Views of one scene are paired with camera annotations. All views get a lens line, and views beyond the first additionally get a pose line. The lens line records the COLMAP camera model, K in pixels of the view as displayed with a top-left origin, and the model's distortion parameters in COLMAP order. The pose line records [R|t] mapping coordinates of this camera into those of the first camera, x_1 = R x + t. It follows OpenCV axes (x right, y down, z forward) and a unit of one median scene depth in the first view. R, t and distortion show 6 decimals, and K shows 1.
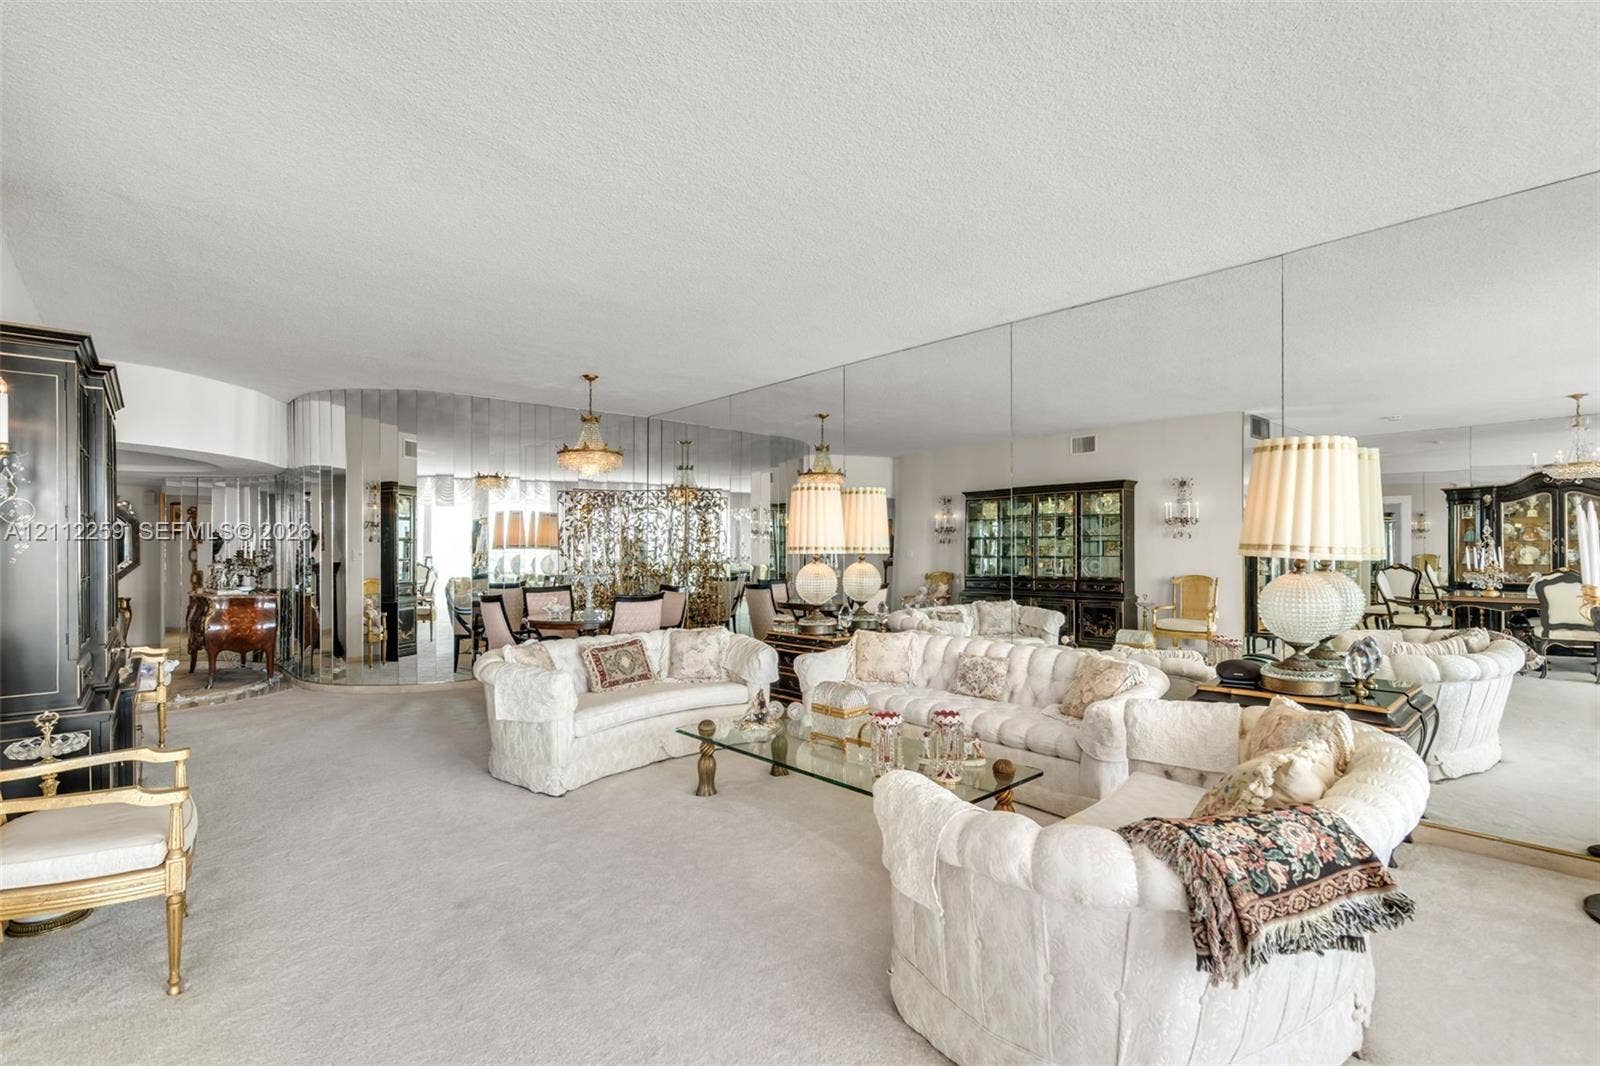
lens RADIAL K [[749.7, 0, 791.8], [0, 749.7, 565.7], [0, 0, 1]] dist [-0.000355, -0.000094]
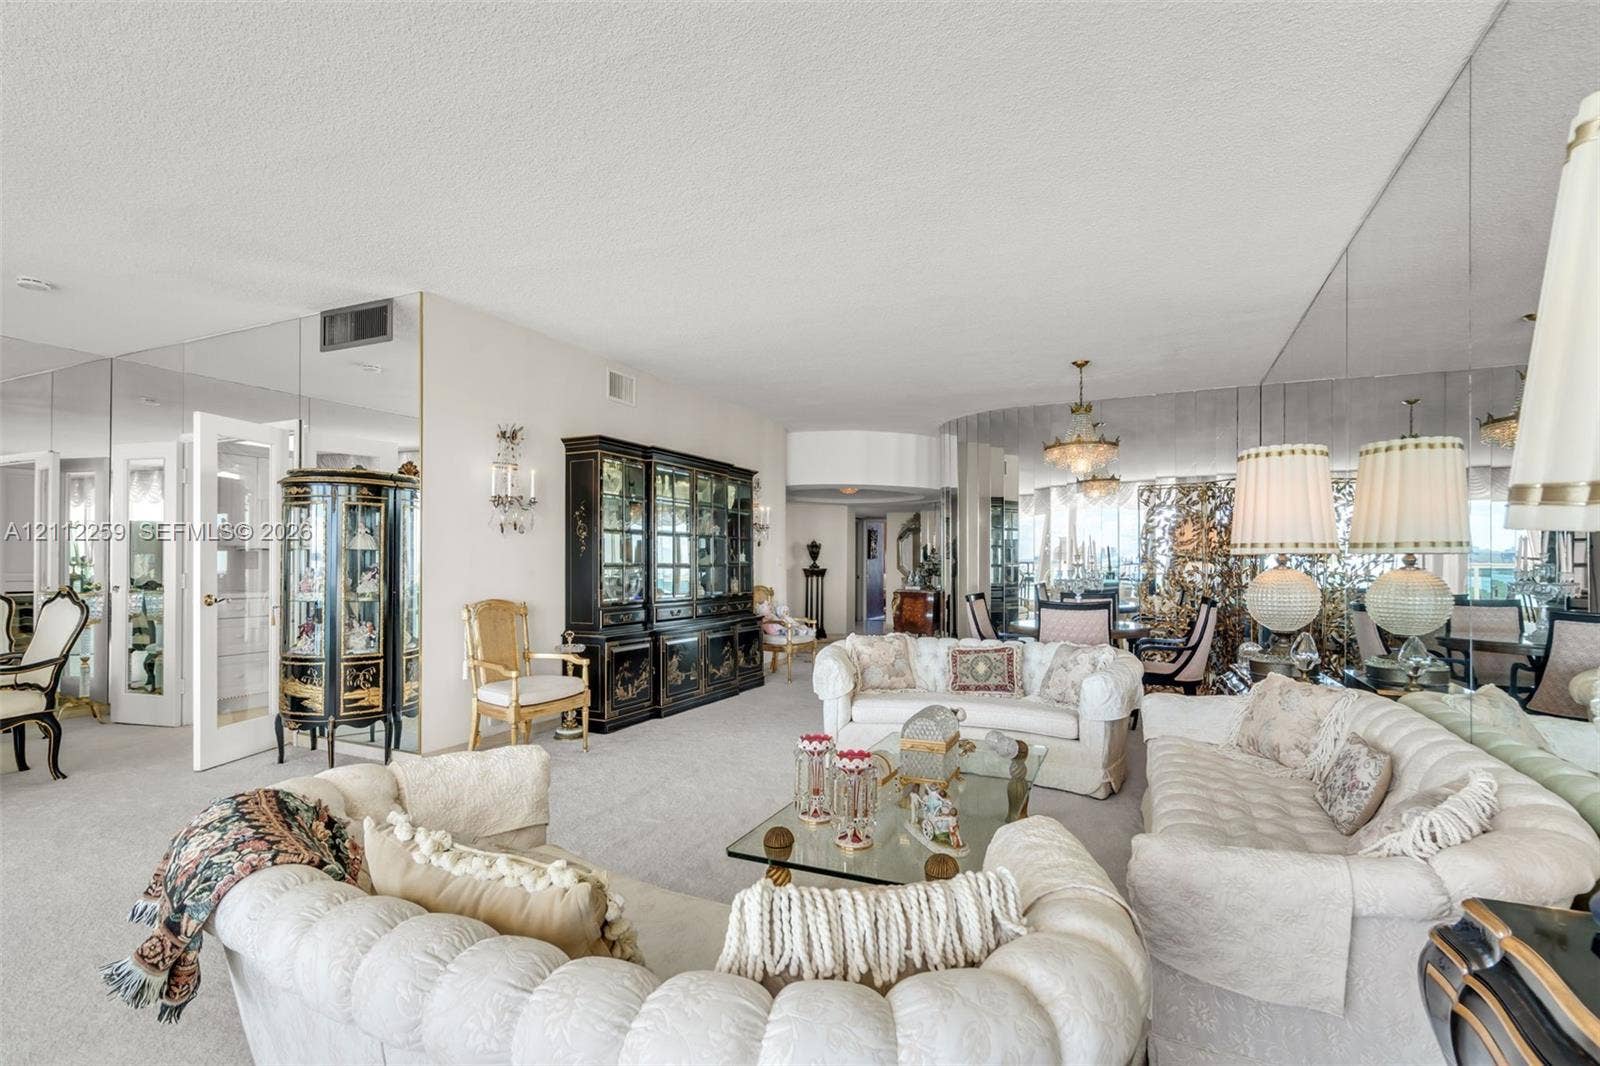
lens RADIAL K [[749.7, 0, 791.8], [0, 749.7, 565.7], [0, 0, 1]] dist [-0.000355, -0.000094]
pose [[0.383045, 0.006966, -0.923703, 1.038101], [-0.024001, 0.999709, -0.002414, 0.013603], [0.923418, 0.023094, 0.383101, 0.772295]]
